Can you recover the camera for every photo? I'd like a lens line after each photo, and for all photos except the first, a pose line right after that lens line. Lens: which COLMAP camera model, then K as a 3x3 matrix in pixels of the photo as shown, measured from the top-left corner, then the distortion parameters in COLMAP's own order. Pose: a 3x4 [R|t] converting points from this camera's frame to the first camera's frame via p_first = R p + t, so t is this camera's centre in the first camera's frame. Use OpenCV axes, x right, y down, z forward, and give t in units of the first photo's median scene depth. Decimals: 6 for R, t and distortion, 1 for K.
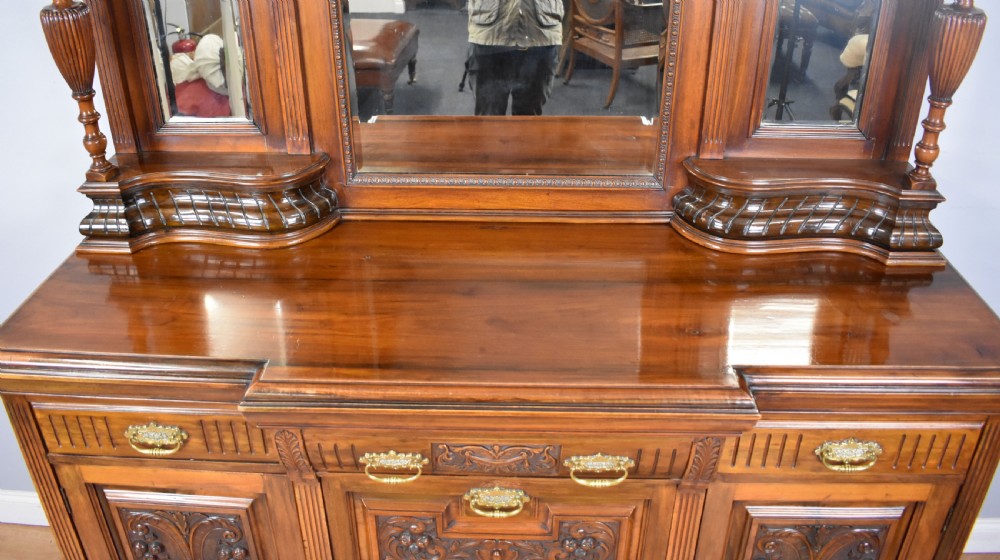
lens RADIAL K [[840.1, 0, 482.3], [0, 840.1, 224.6], [0, 0, 1]] dist [-0.094805, 0.003079]
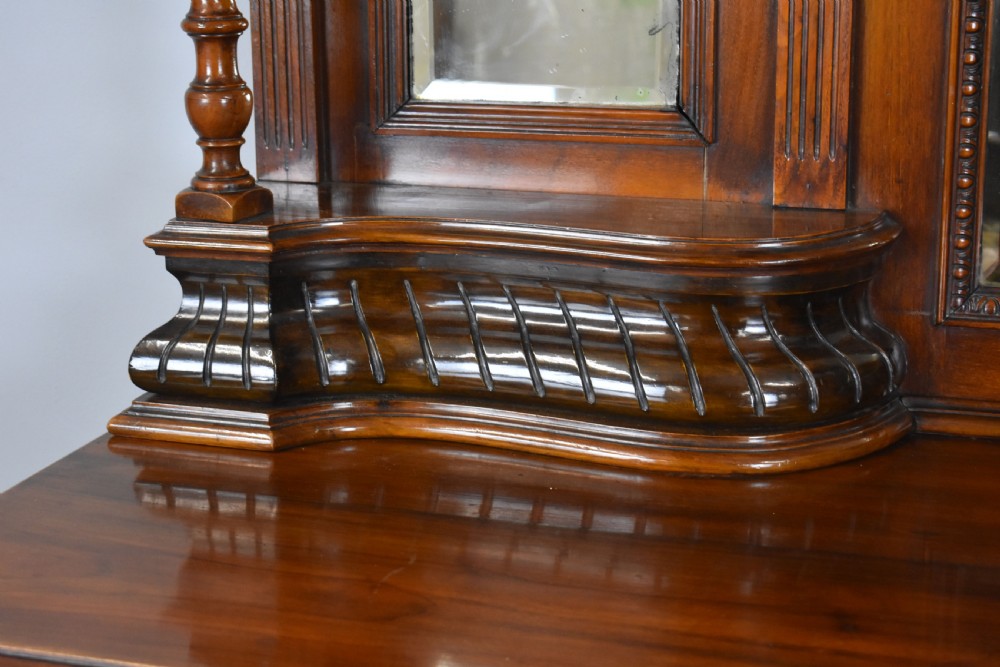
lens RADIAL K [[1914.3, 0, 491.8], [0, 1914.3, 336.8], [0, 0, 1]] dist [0.136117, 0.000000]
pose [[0.969544, 0.070124, -0.234664, -0.184407], [-0.117462, 0.973887, -0.194284, 0.143206], [0.214912, 0.215931, 0.952463, 0.316869]]
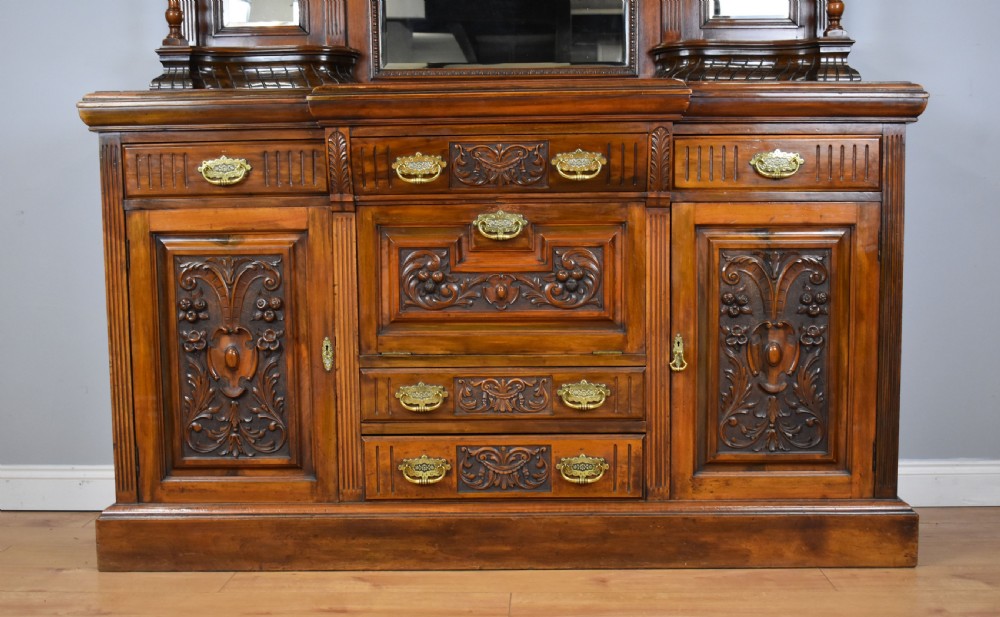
lens RADIAL K [[1312.8, 0, 514.9], [0, 1312.8, 338.0], [0, 0, 1]] dist [-0.054205, 0.000000]
pose [[0.999602, -0.003297, 0.028018, -0.015297], [0.013382, 0.929721, -0.368021, 1.167012], [-0.024835, 0.368249, 0.929395, -0.713090]]
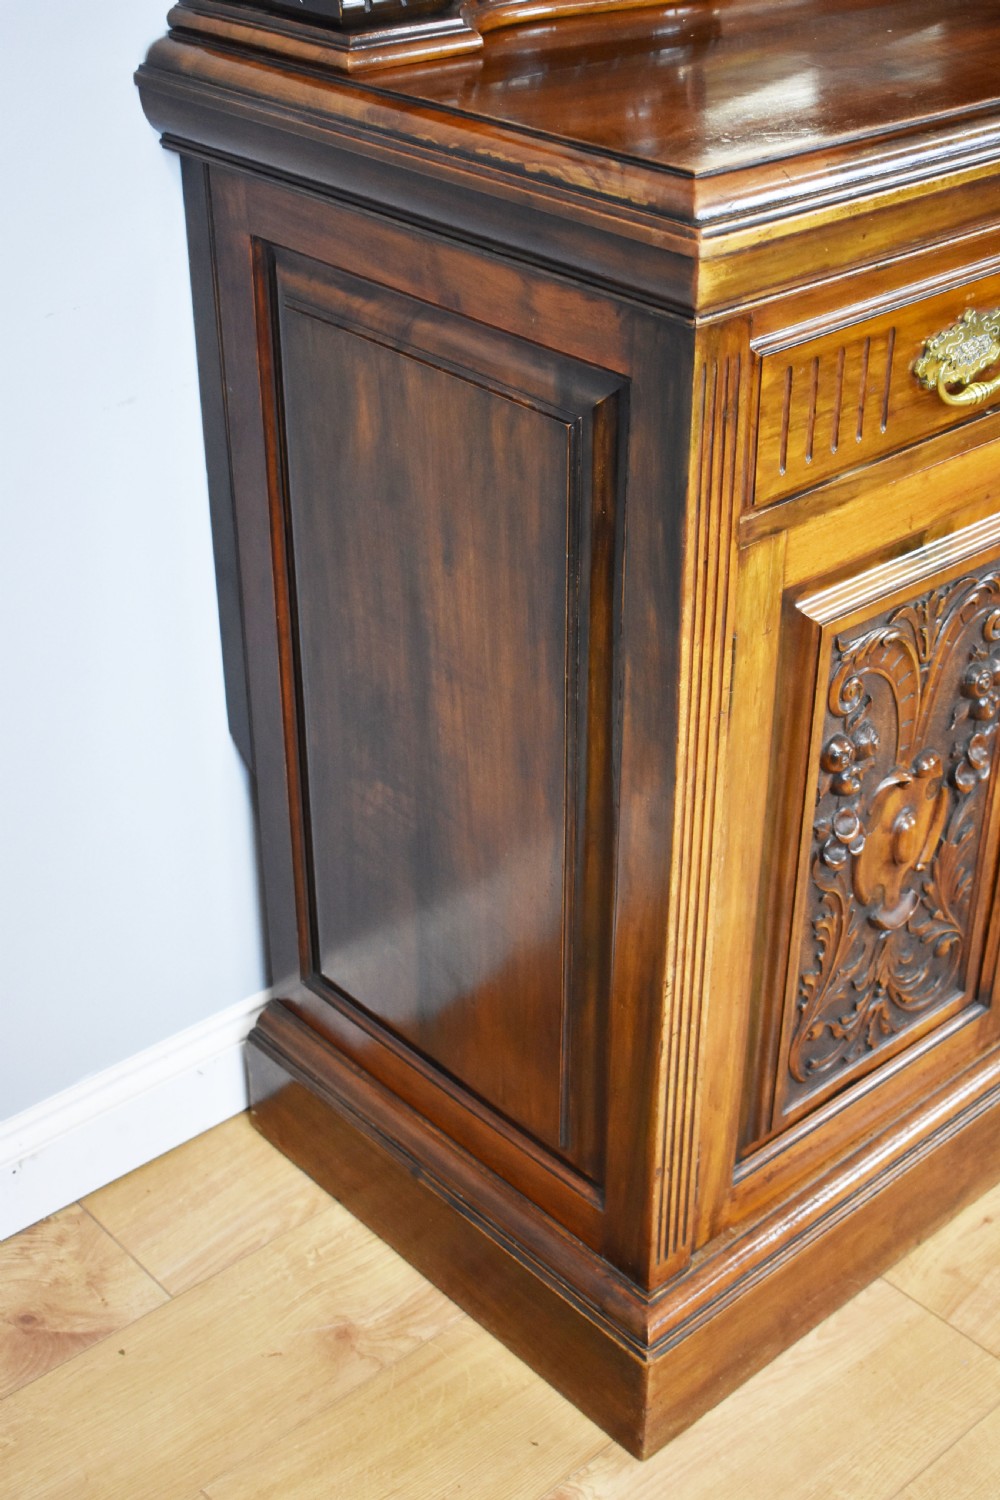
lens RADIAL K [[1982.5, 0, 500.2], [0, 1982.5, 748.0], [0, 0, 1]] dist [-0.026922, 0.000000]
pose [[0.711955, -0.355197, 0.605768, -1.154235], [0.318555, 0.932137, 0.172171, 0.189469], [-0.625814, 0.070392, 0.776790, 0.390041]]
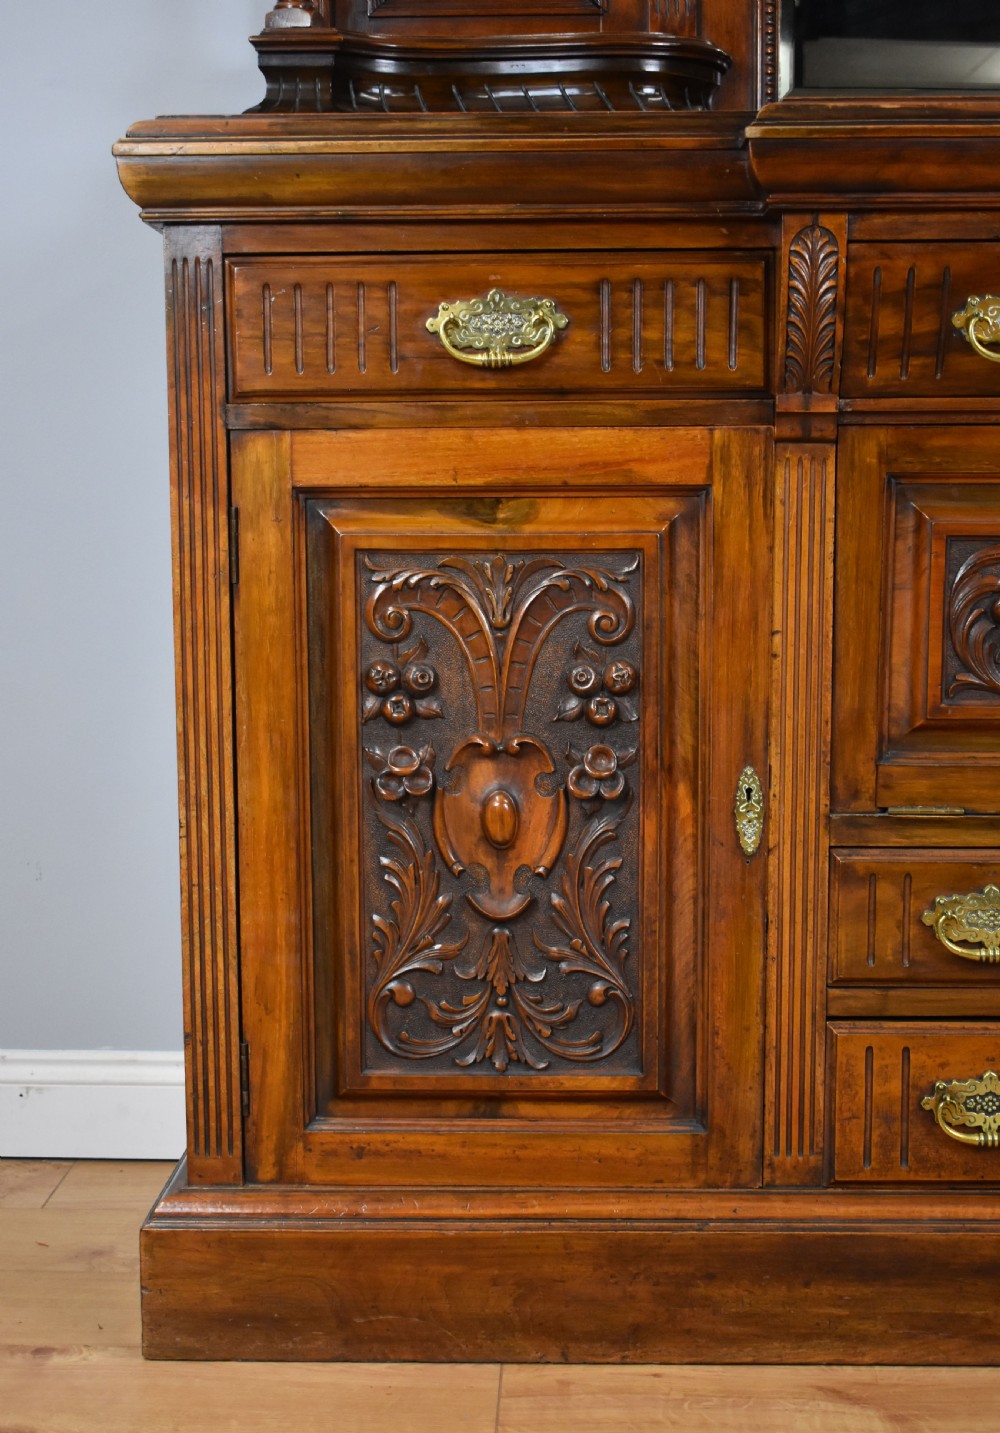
lens RADIAL K [[2277.1, 0, 491.7], [0, 2277.1, 770.6], [0, 0, 1]] dist [-0.035078, 0.000000]
pose [[0.999841, 0.006101, 0.016748, -0.400580], [0.000006, 0.939495, -0.342562, 0.900756], [-0.017824, 0.342508, 0.939346, -0.132664]]
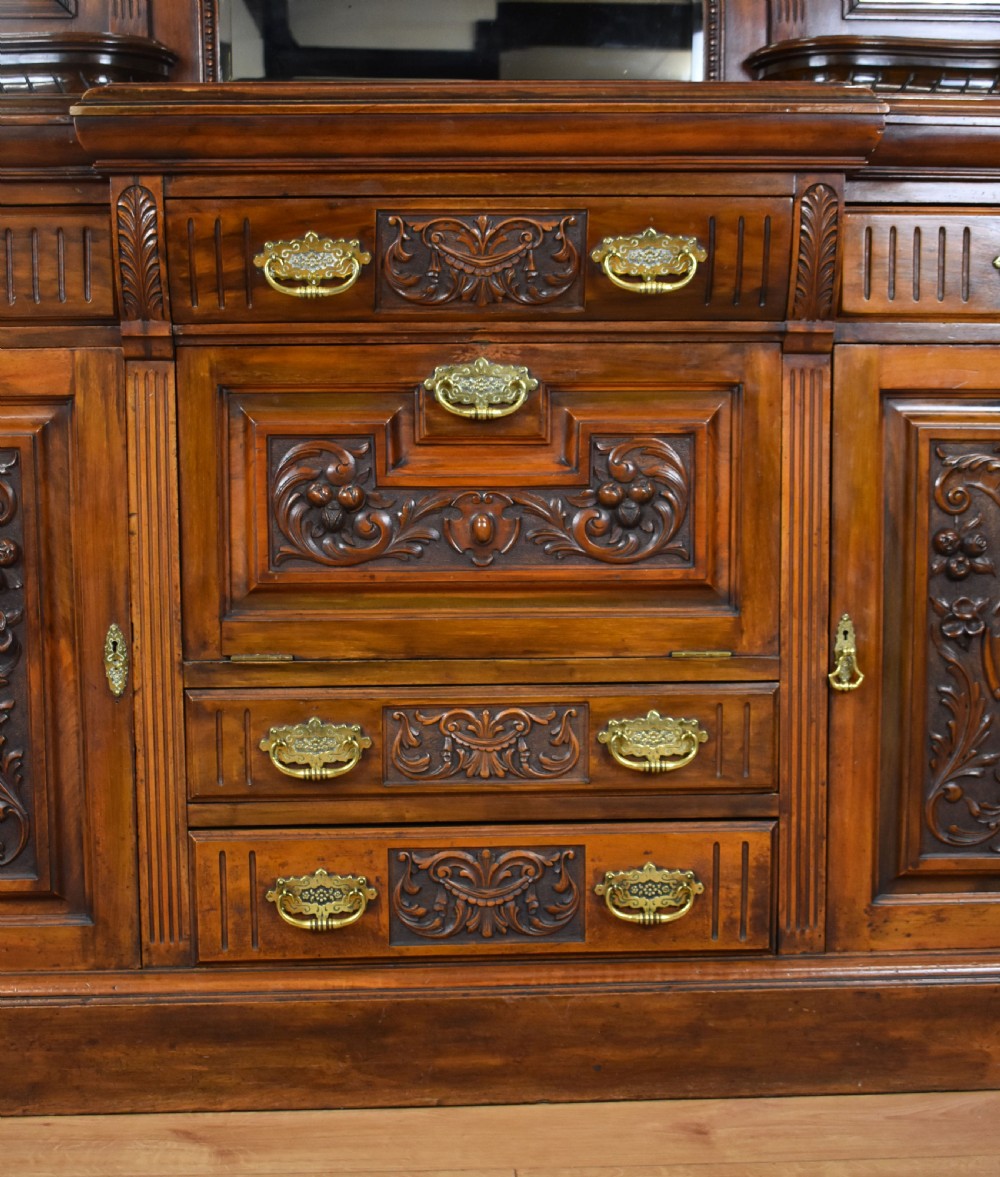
lens RADIAL K [[1893.6, 0, 520.3], [0, 1893.6, 593.5], [0, 0, 1]] dist [-0.055750, 0.000000]
pose [[0.994740, -0.006238, 0.102240, -0.089702], [0.043436, 0.929644, -0.365889, 0.929726], [-0.092764, 0.368406, 0.925025, -0.173217]]
